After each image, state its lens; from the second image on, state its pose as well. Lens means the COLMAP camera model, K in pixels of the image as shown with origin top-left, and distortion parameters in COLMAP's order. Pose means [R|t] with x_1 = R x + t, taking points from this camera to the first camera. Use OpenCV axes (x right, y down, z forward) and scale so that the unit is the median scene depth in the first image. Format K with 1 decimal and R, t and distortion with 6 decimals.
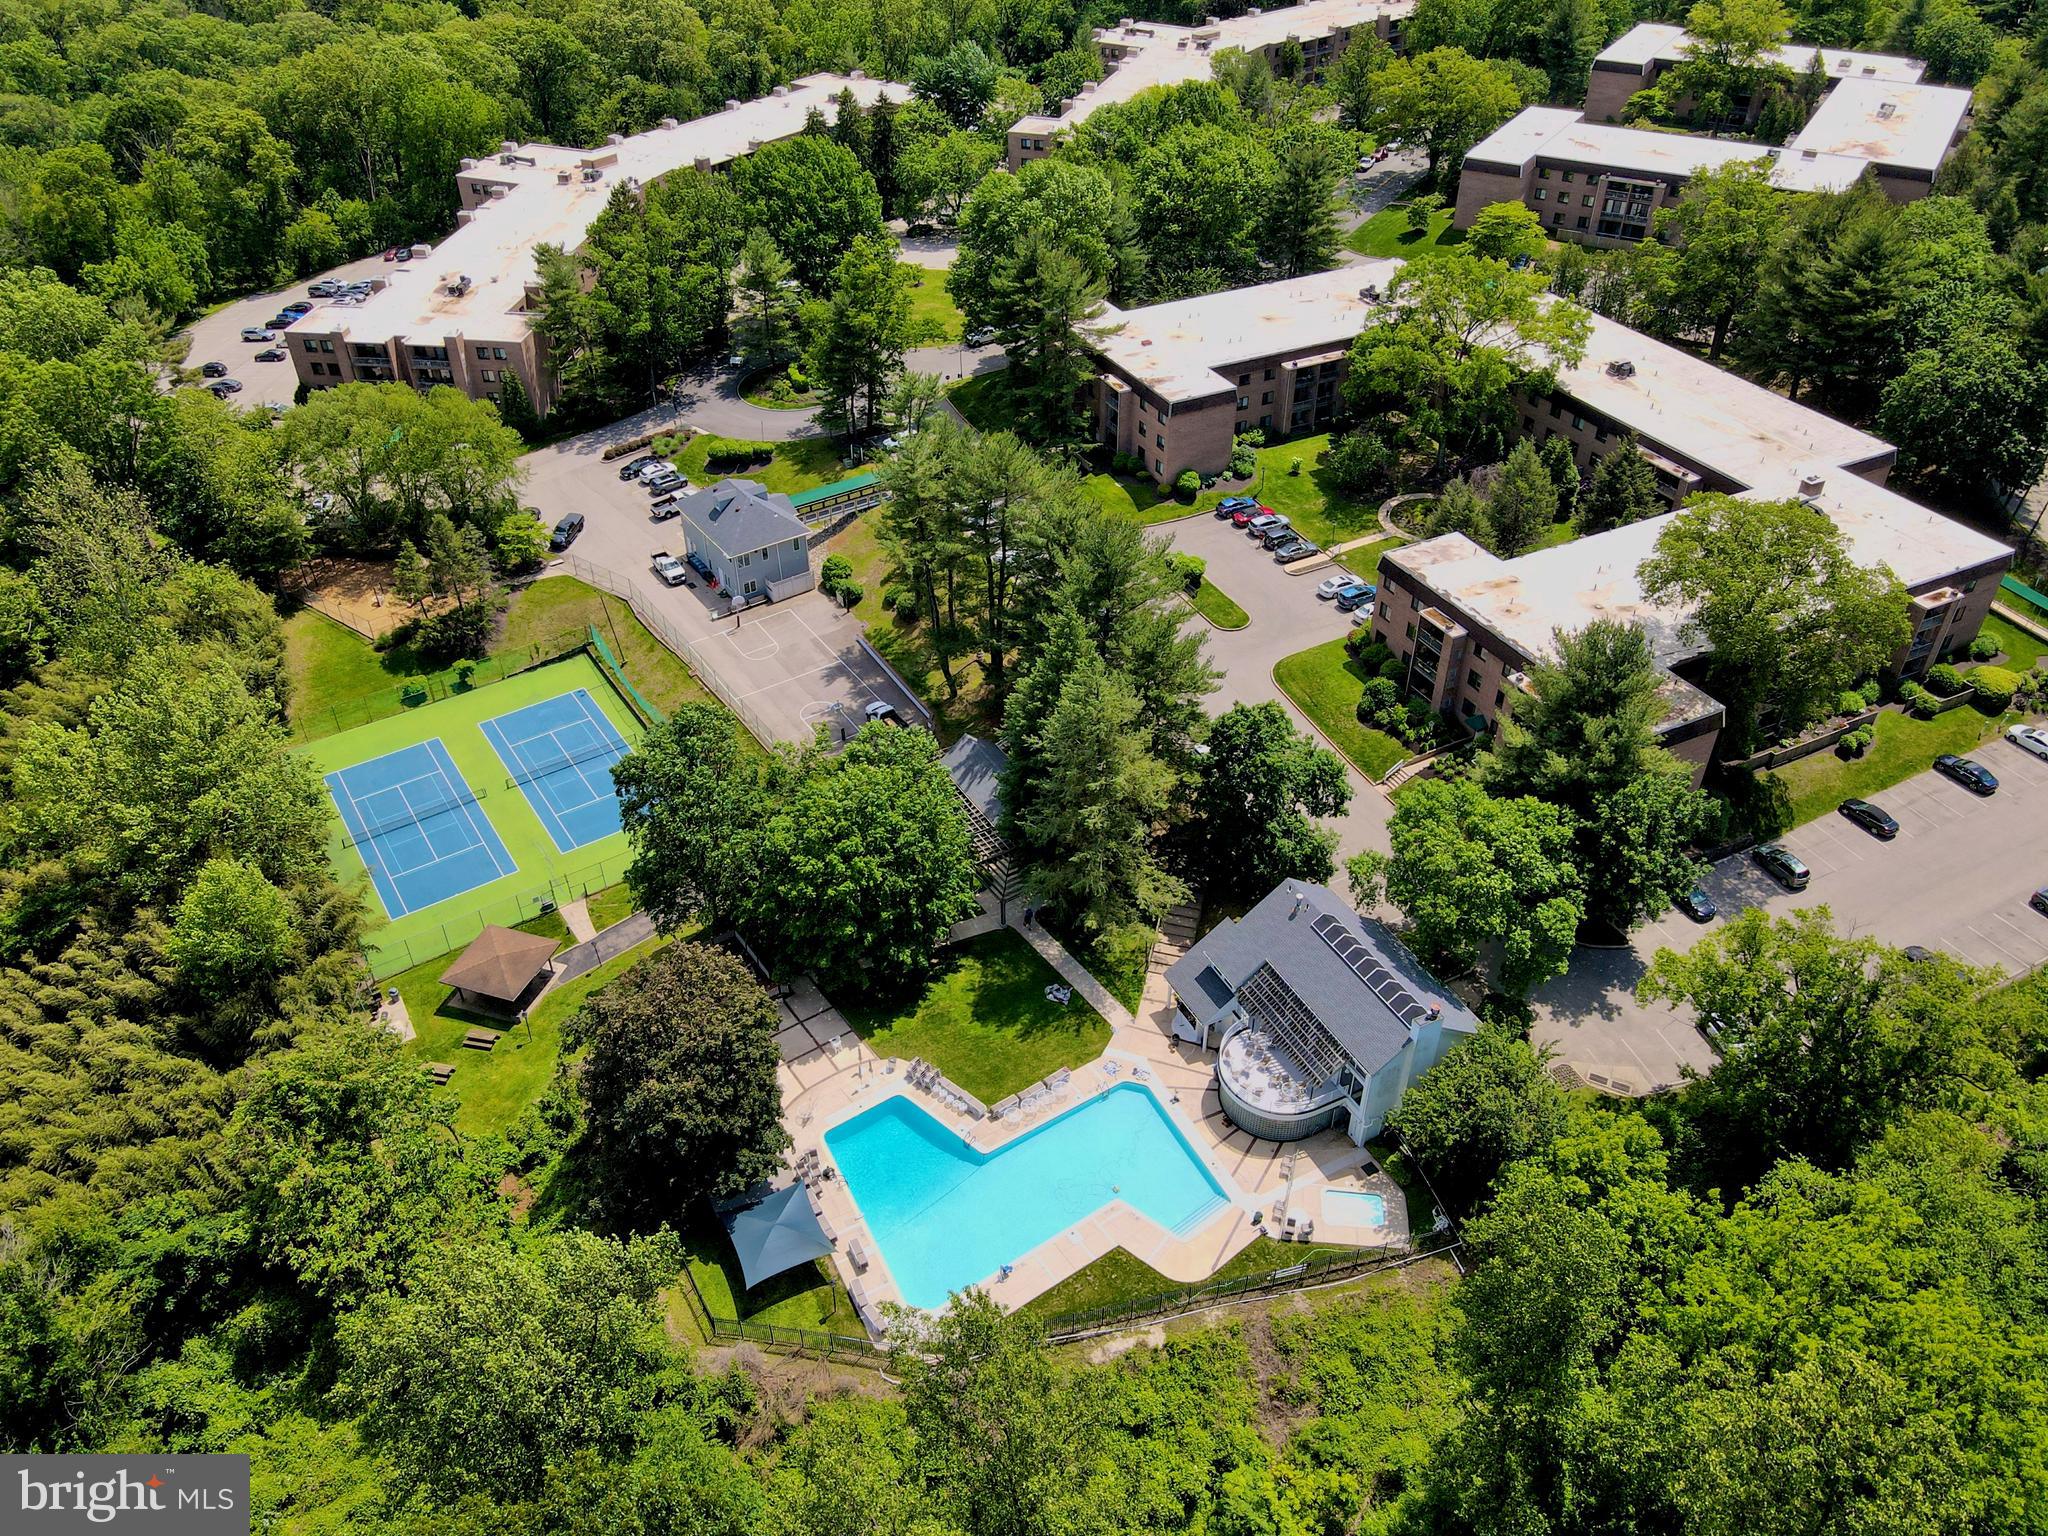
lens RADIAL K [[1501.7, 0, 1030.0], [0, 1501.7, 764.7], [0, 0, 1]] dist [-0.010378, 0.046500]
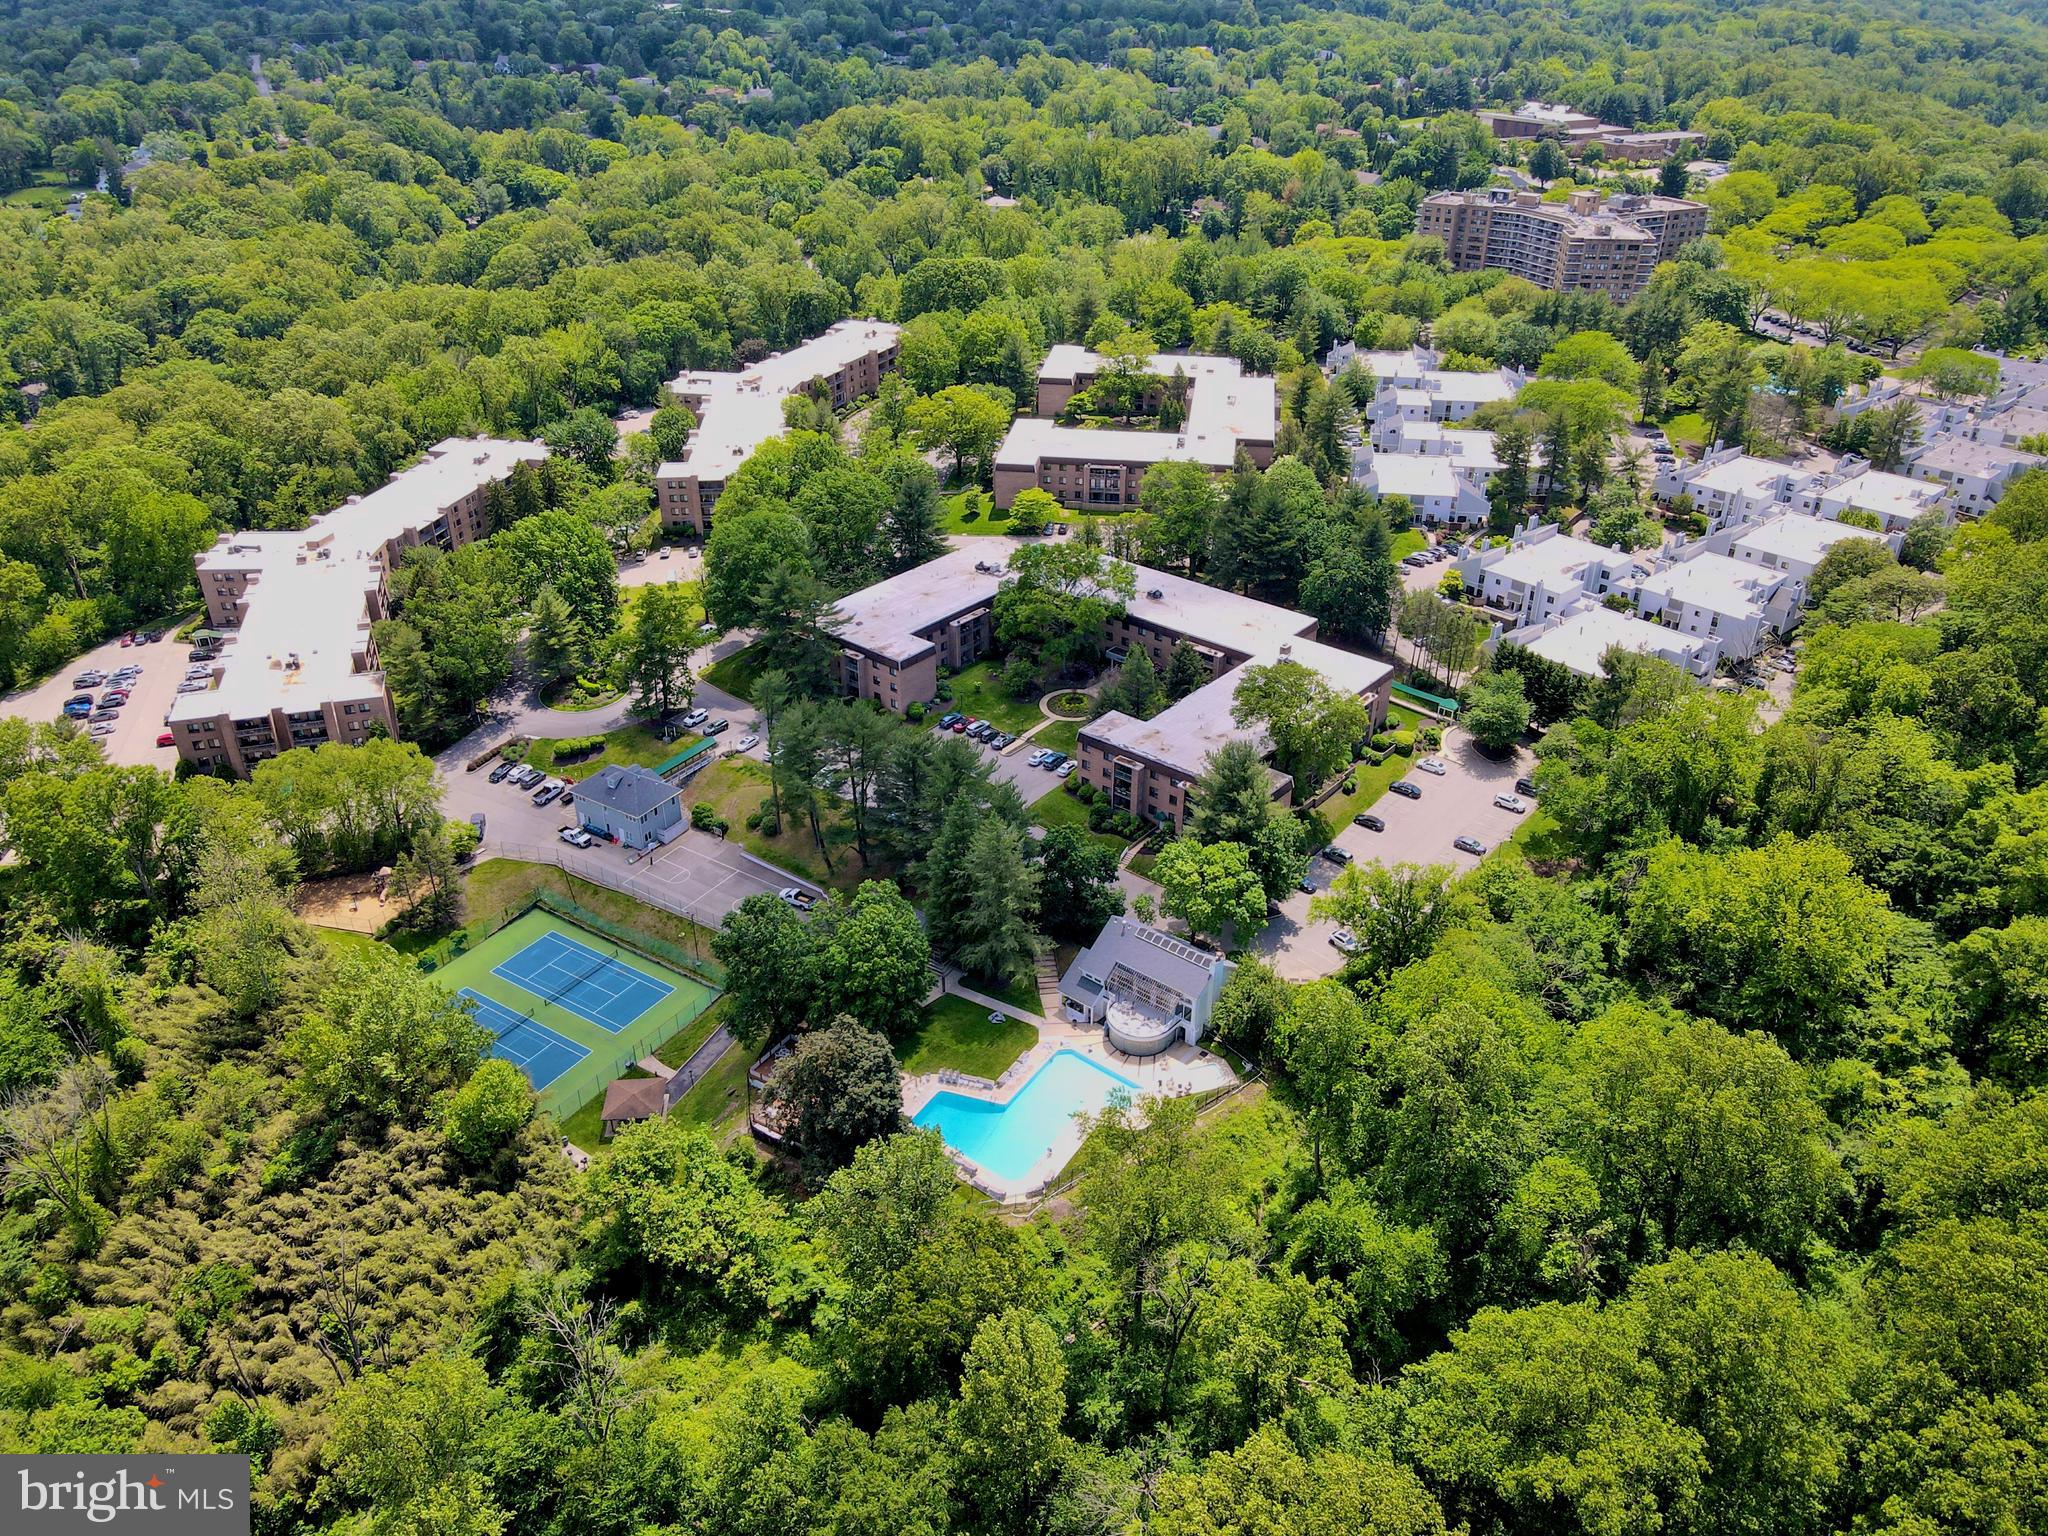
lens RADIAL K [[1481.9, 0, 1024.5], [0, 1481.9, 803.3], [0, 0, 1]] dist [-0.002775, 0.001019]
pose [[0.915371, -0.197194, 0.351012, -0.442809], [0.234229, 0.969944, -0.065922, 0.032801], [-0.327463, 0.142561, 0.934047, -0.534392]]
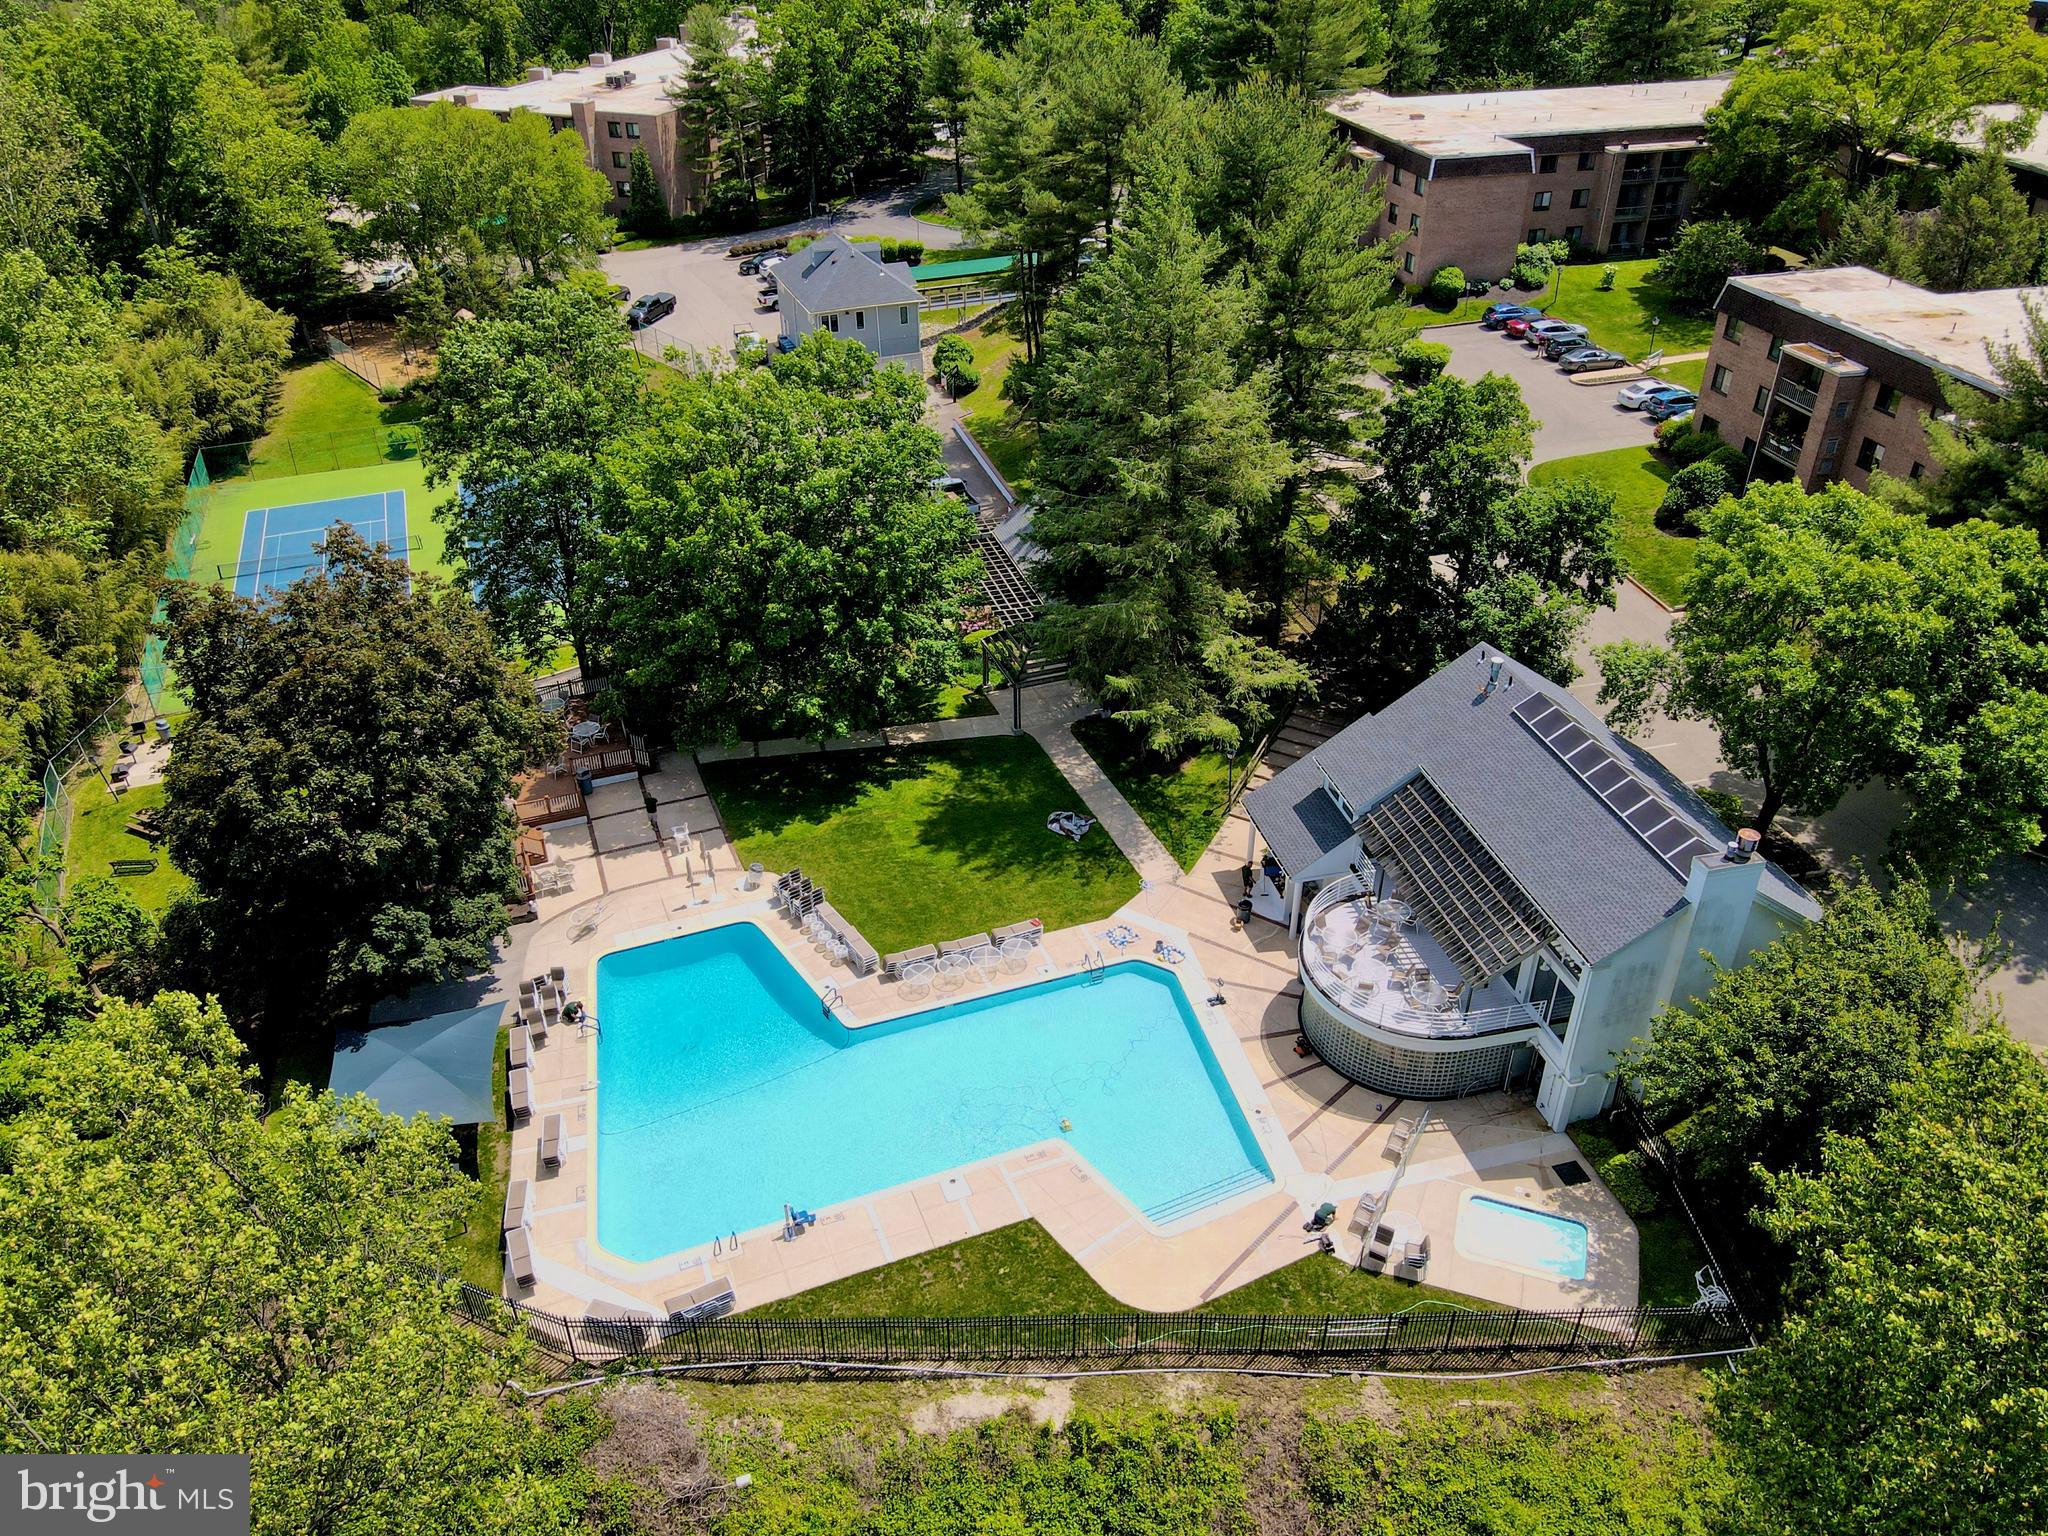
lens RADIAL K [[1501.7, 0, 1030.0], [0, 1501.7, 764.7], [0, 0, 1]] dist [-0.010378, 0.046500]
pose [[0.972567, 0.122307, -0.197875, 0.108191], [-0.138846, 0.987698, -0.071938, 0.158634], [0.186642, 0.097439, 0.977584, 0.376904]]
